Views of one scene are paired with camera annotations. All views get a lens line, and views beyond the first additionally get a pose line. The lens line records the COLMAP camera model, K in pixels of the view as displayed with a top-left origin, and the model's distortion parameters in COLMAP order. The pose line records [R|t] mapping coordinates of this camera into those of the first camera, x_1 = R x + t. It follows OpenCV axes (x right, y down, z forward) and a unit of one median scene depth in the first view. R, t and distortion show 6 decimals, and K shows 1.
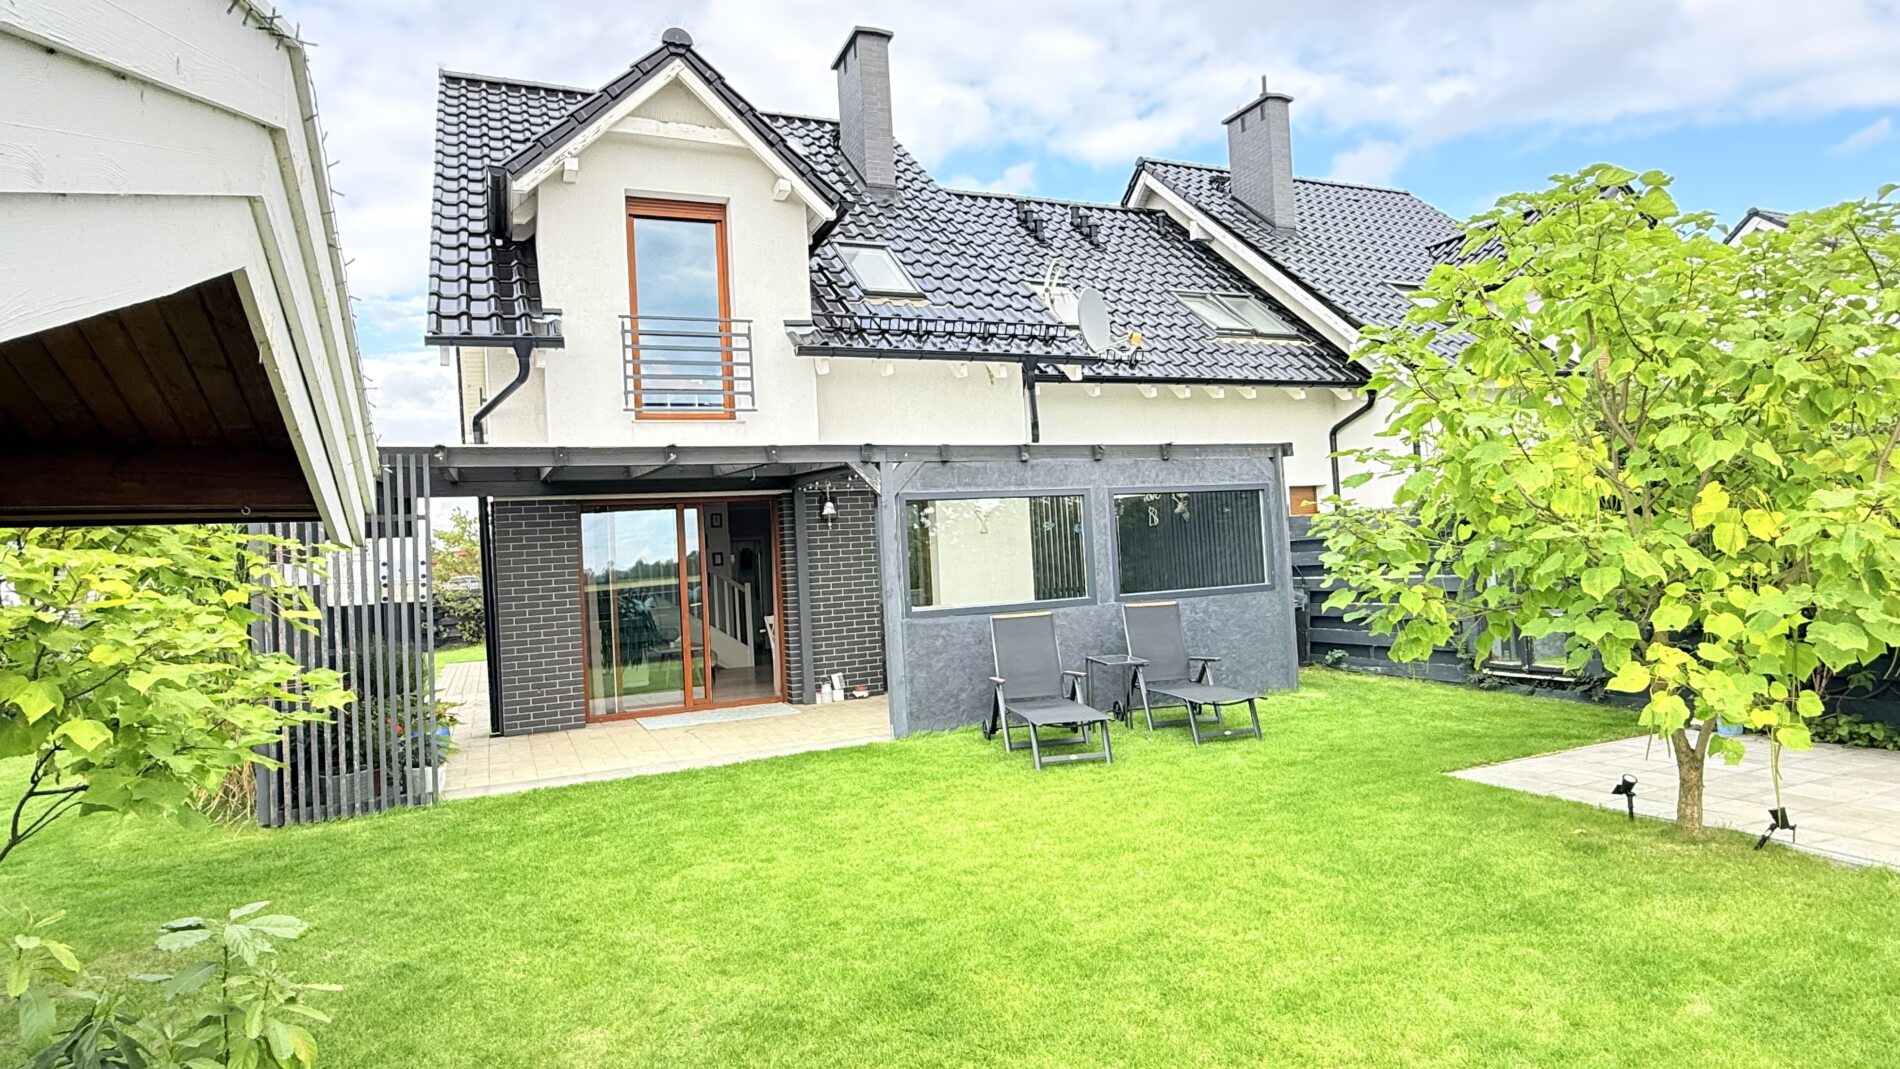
lens RADIAL K [[1086.6, 0, 945.4], [0, 1086.6, 523.2], [0, 0, 1]] dist [0.003633, -0.000235]
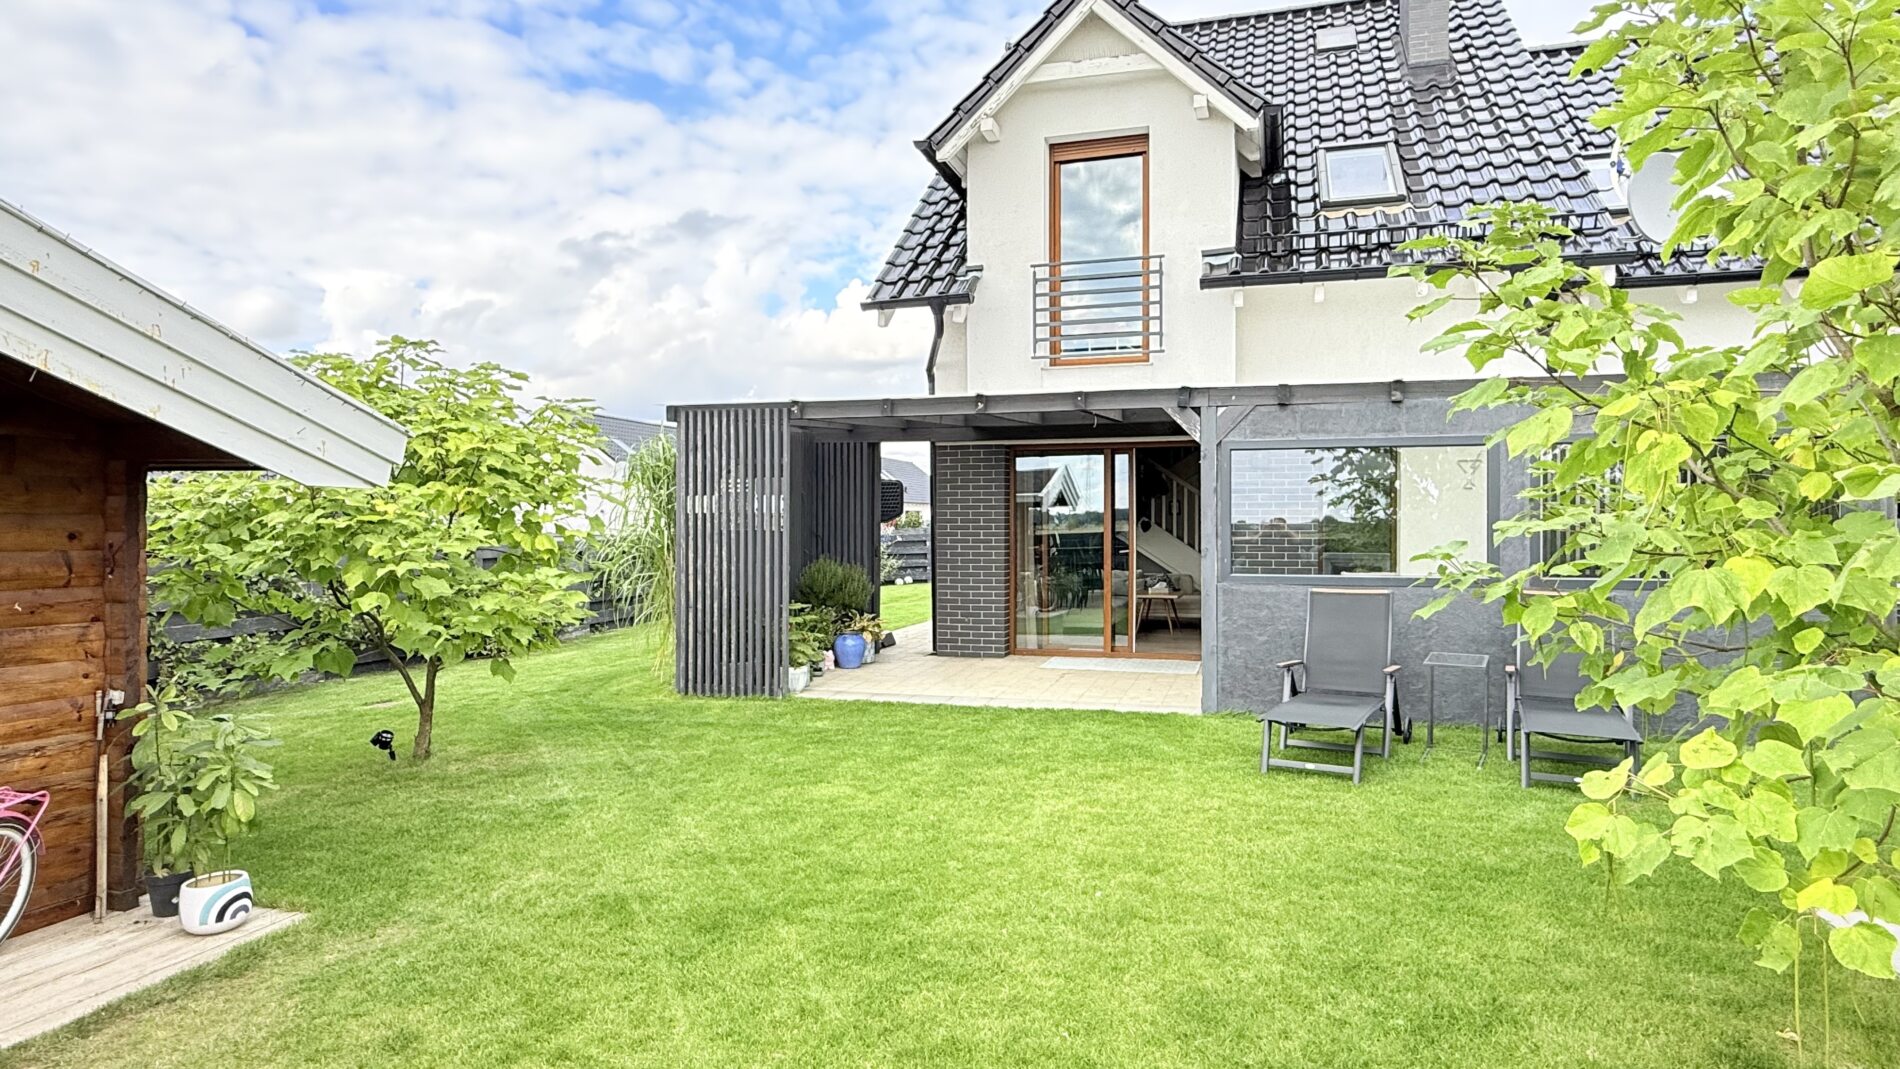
lens RADIAL K [[1086.6, 0, 849.1], [0, 1086.6, 534.7], [0, 0, 1]] dist [0.003633, -0.000235]
pose [[0.741965, 0.061668, -0.667596, 0.277831], [-0.017203, 0.997184, 0.072994, -0.009512], [0.670218, -0.042675, 0.740937, 0.114030]]
